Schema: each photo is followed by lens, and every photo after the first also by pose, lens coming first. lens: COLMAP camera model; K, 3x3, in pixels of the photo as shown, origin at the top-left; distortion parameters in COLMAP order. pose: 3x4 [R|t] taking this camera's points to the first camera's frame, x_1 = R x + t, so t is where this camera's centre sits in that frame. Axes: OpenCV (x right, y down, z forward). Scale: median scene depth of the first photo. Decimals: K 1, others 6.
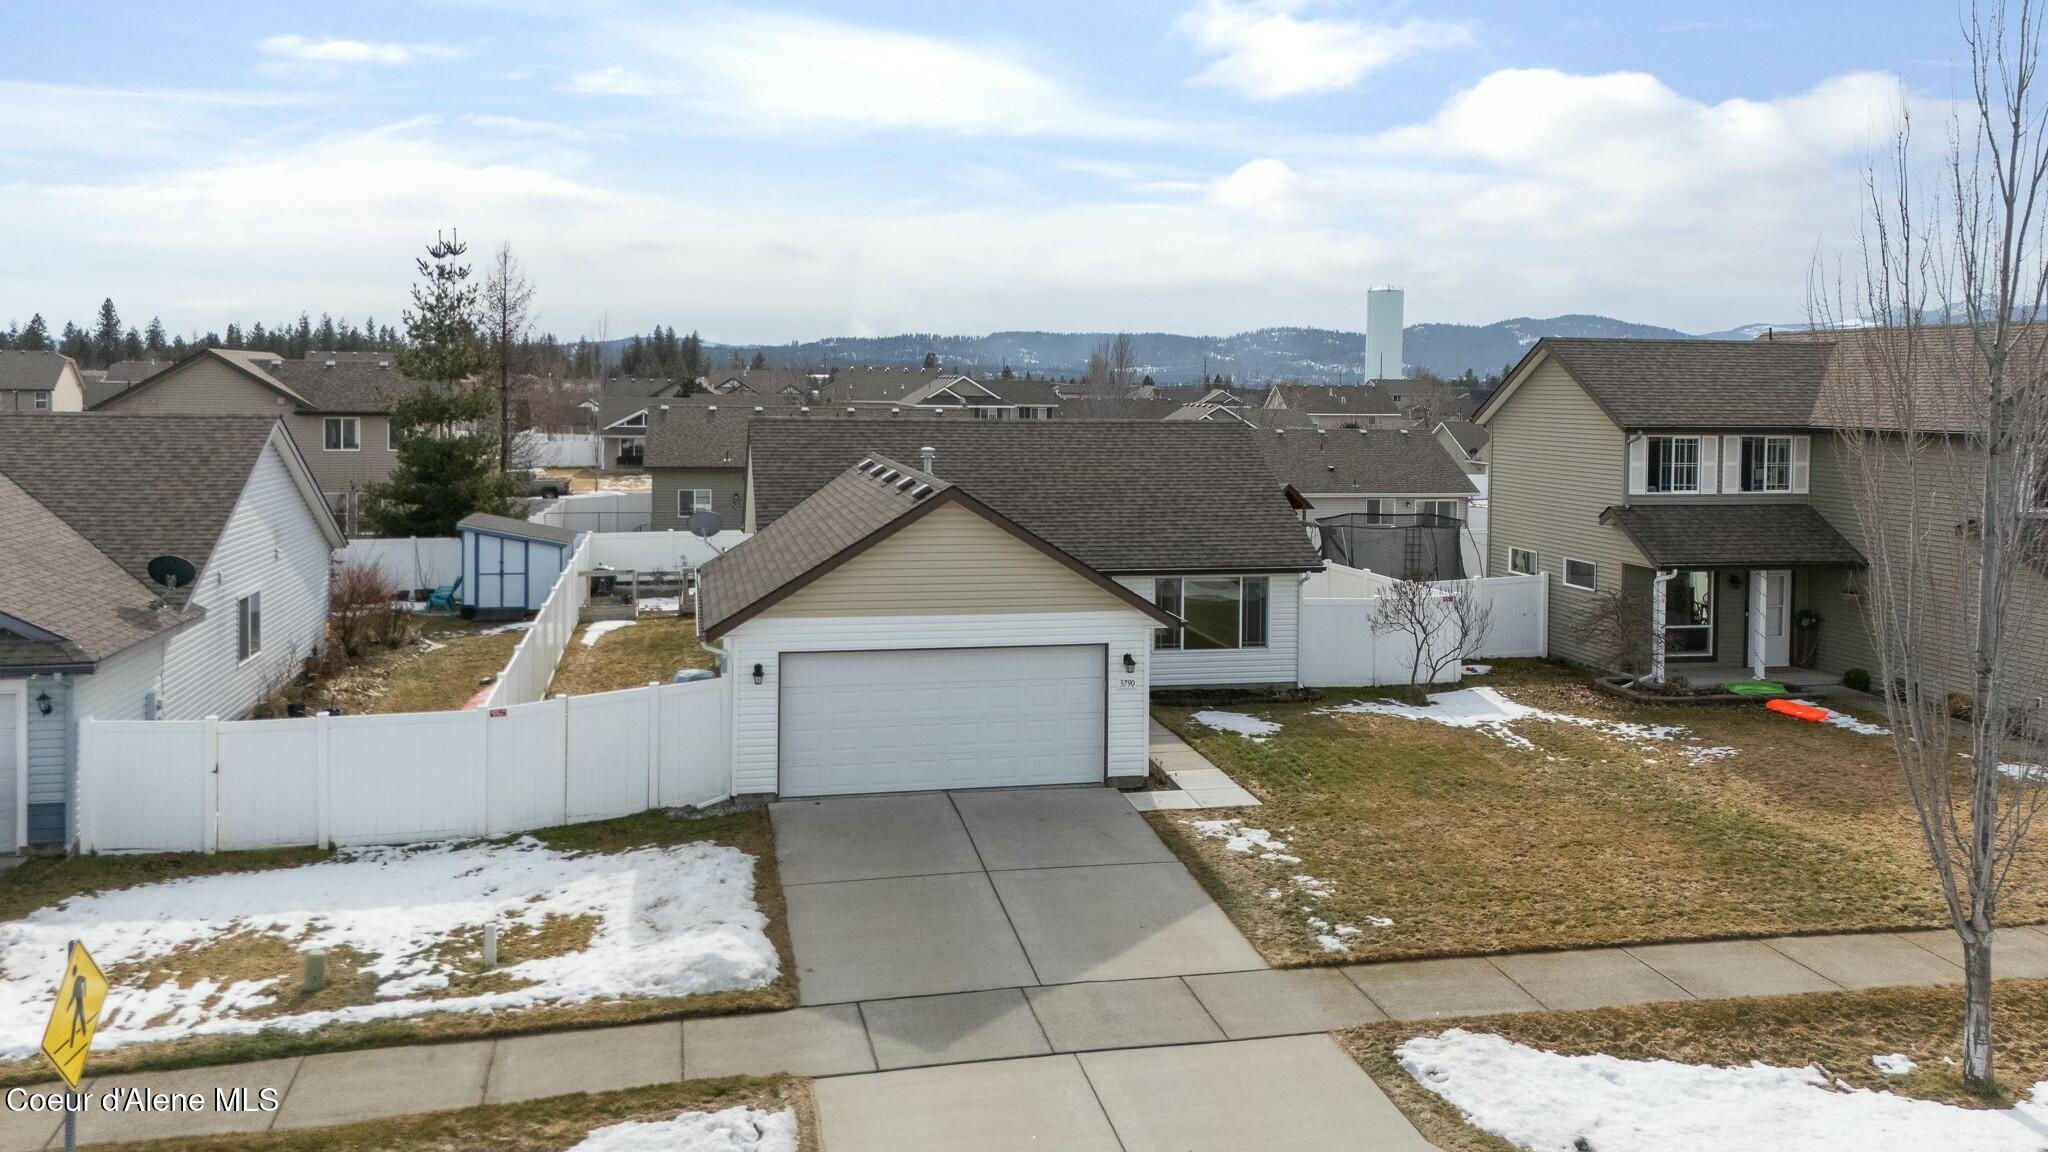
lens RADIAL K [[1481.9, 0, 1070.2], [0, 1481.9, 573.9], [0, 0, 1]] dist [0.074298, -0.056626]
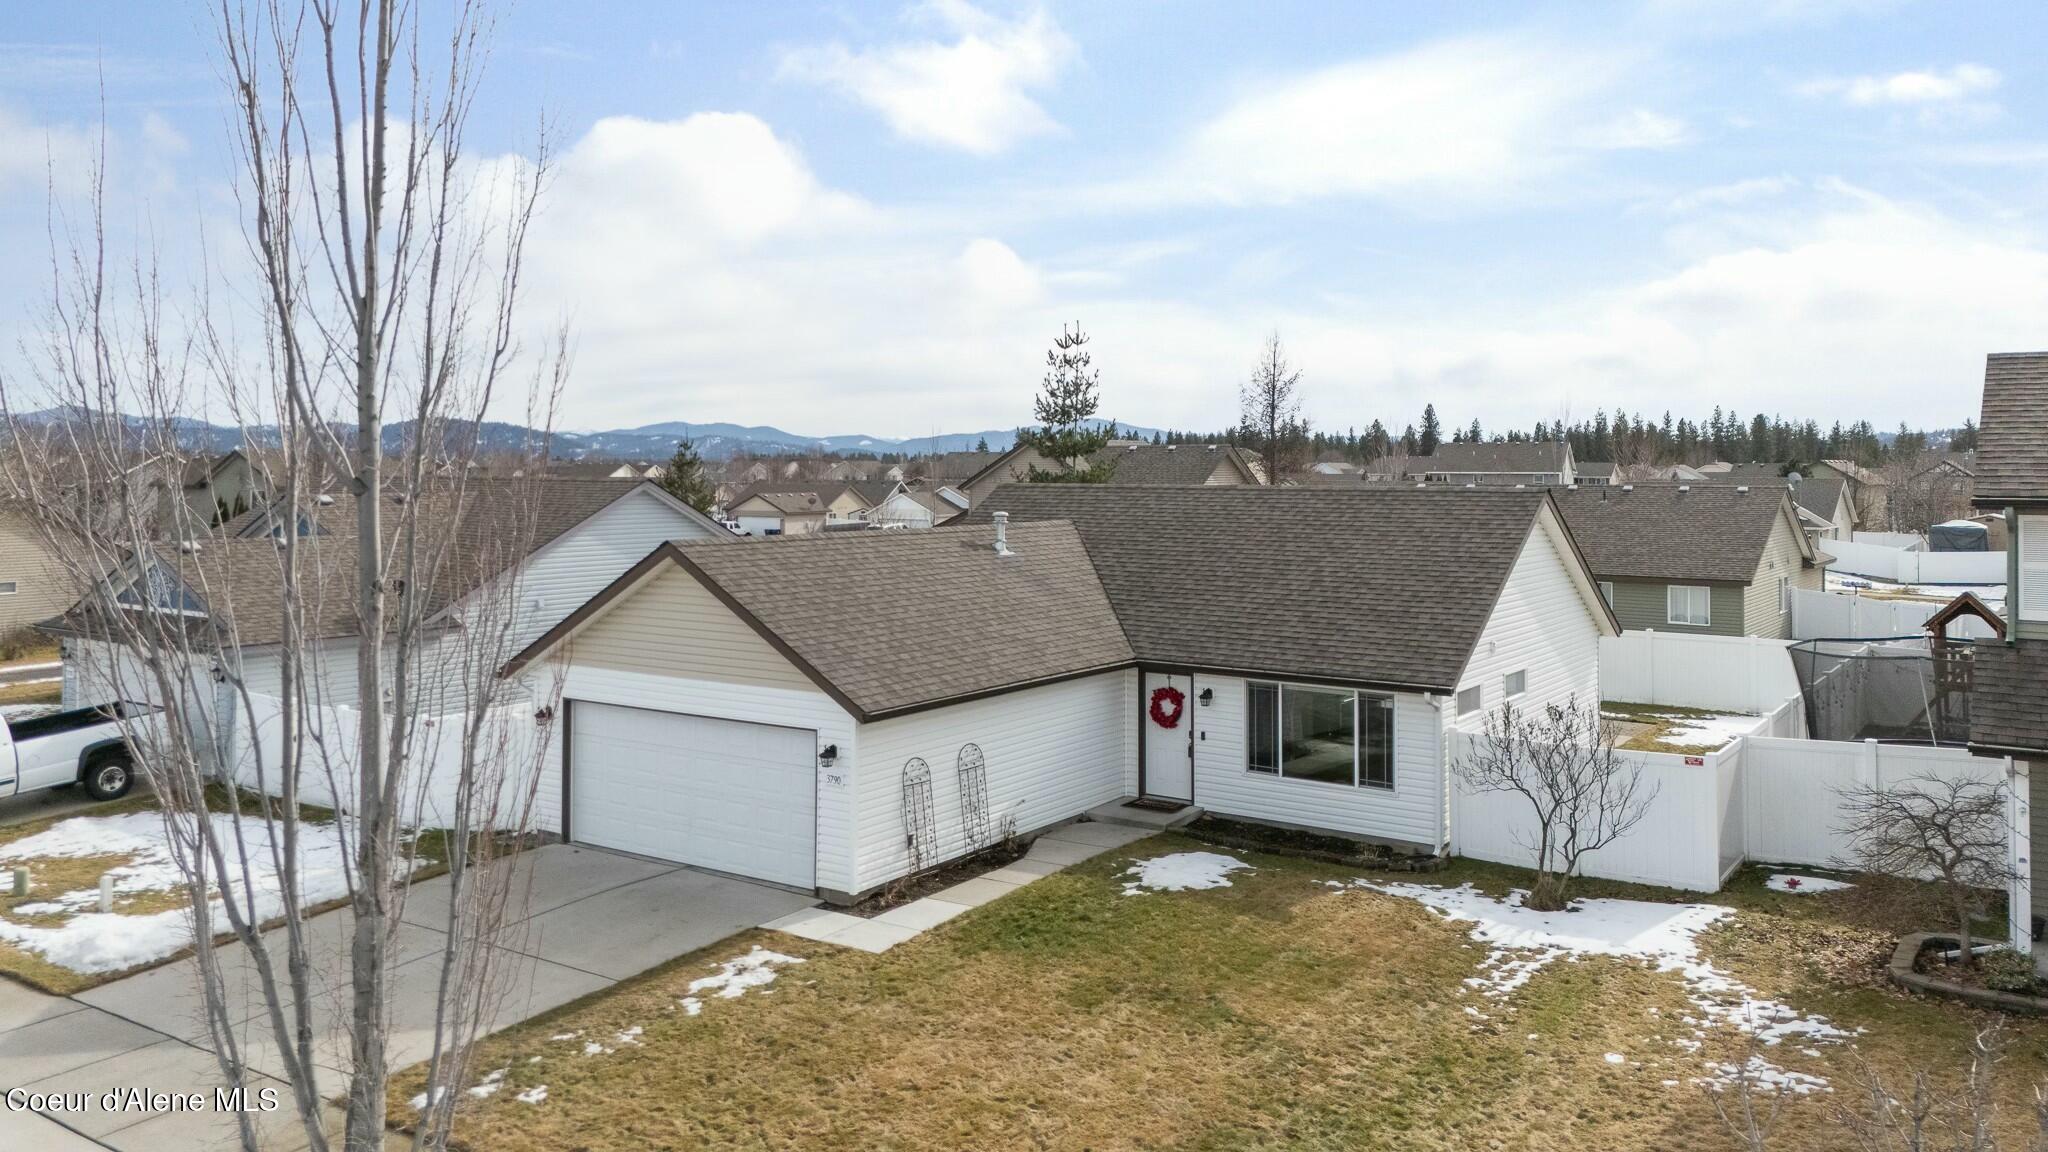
lens RADIAL K [[1481.9, 0, 1070.2], [0, 1481.9, 573.9], [0, 0, 1]] dist [0.074298, -0.056626]
pose [[0.697607, 0.043288, -0.715171, 0.823307], [-0.085621, 0.996057, -0.023228, -0.040403], [0.711346, 0.077438, 0.698563, 0.538759]]
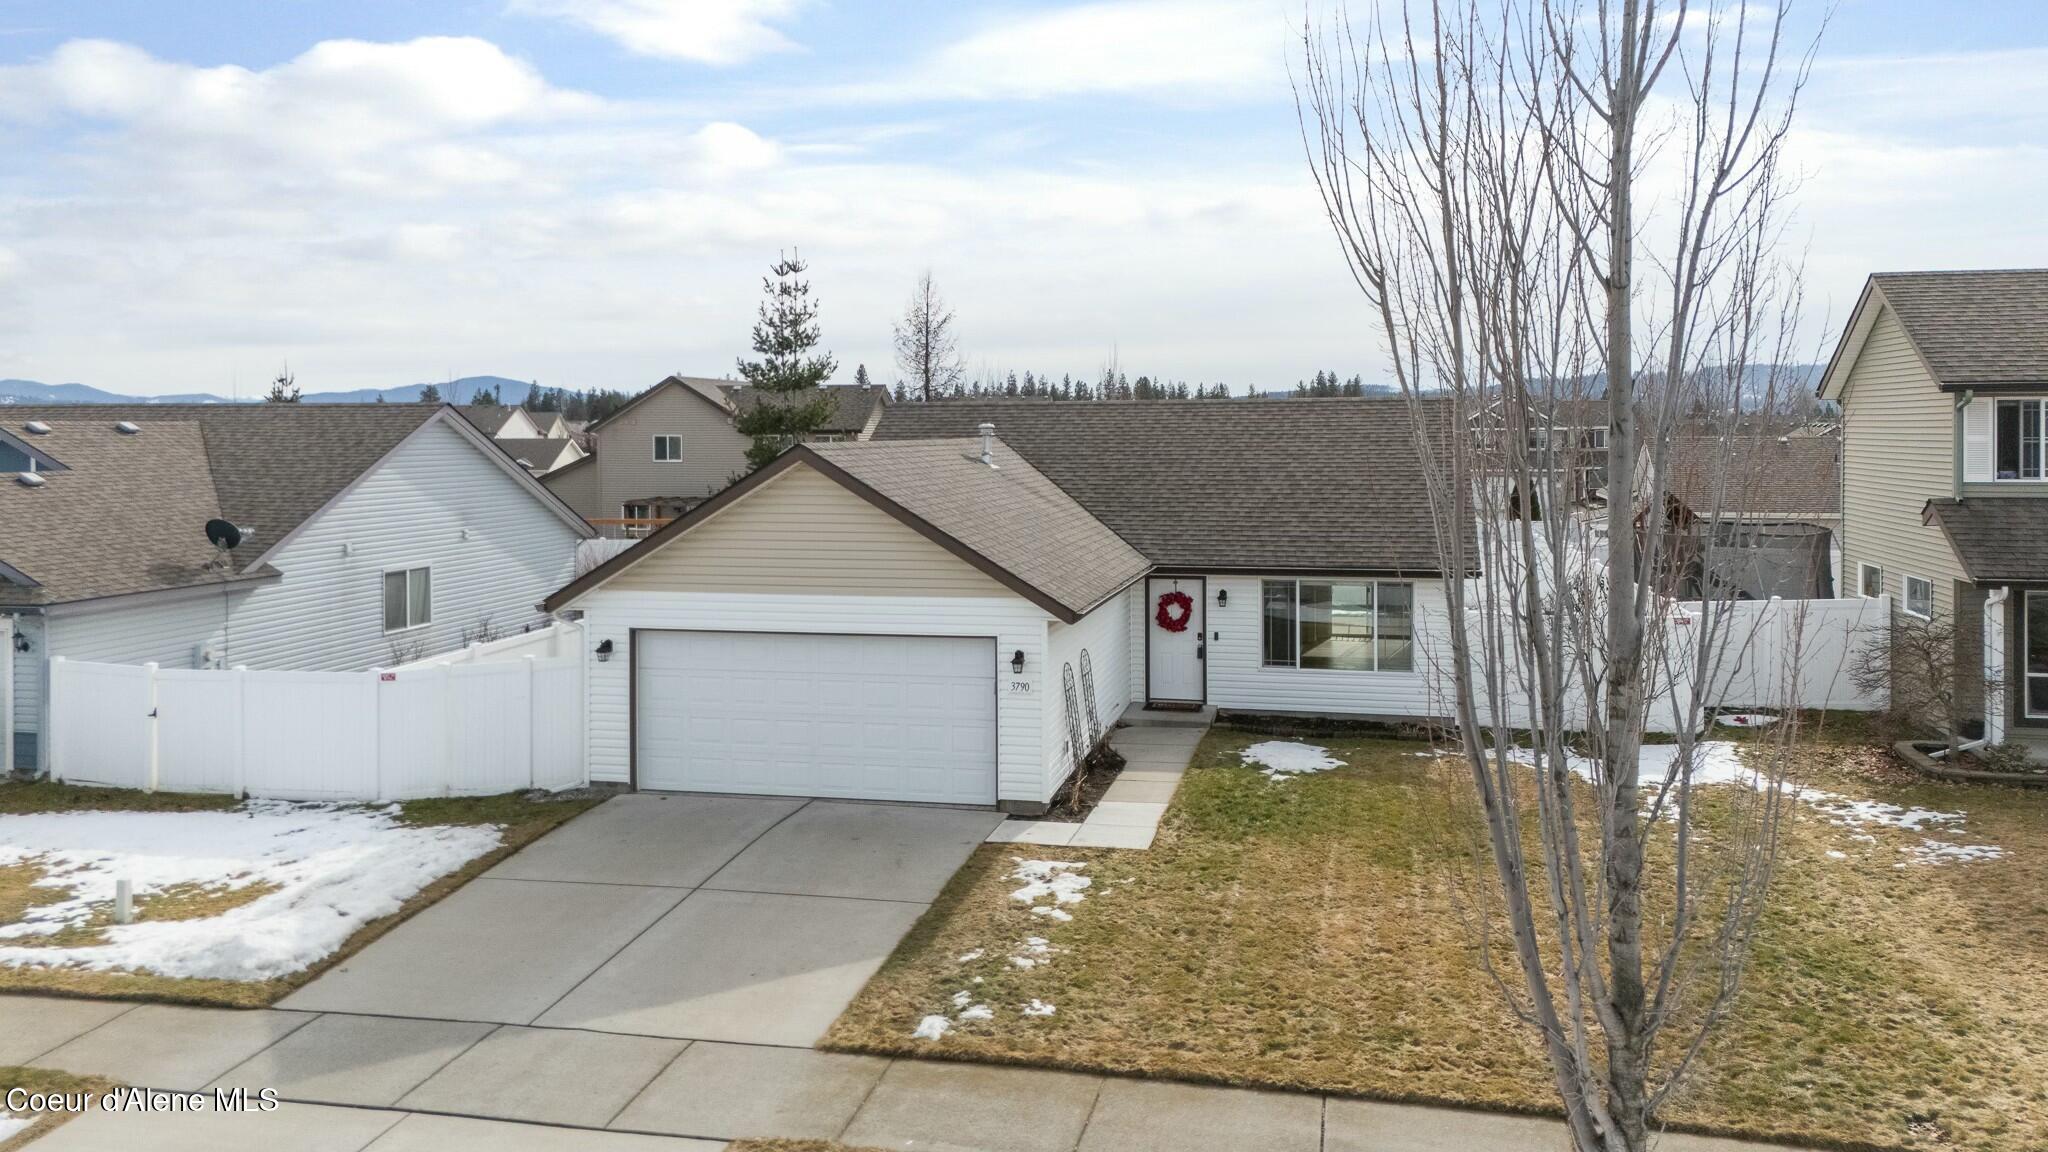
lens RADIAL K [[1481.9, 0, 1070.2], [0, 1481.9, 573.9], [0, 0, 1]] dist [0.074298, -0.056626]
pose [[0.911066, 0.023946, -0.411565, 0.443861], [-0.035133, 0.999190, -0.019638, 0.029263], [0.410761, 0.032351, 0.911169, 0.286931]]
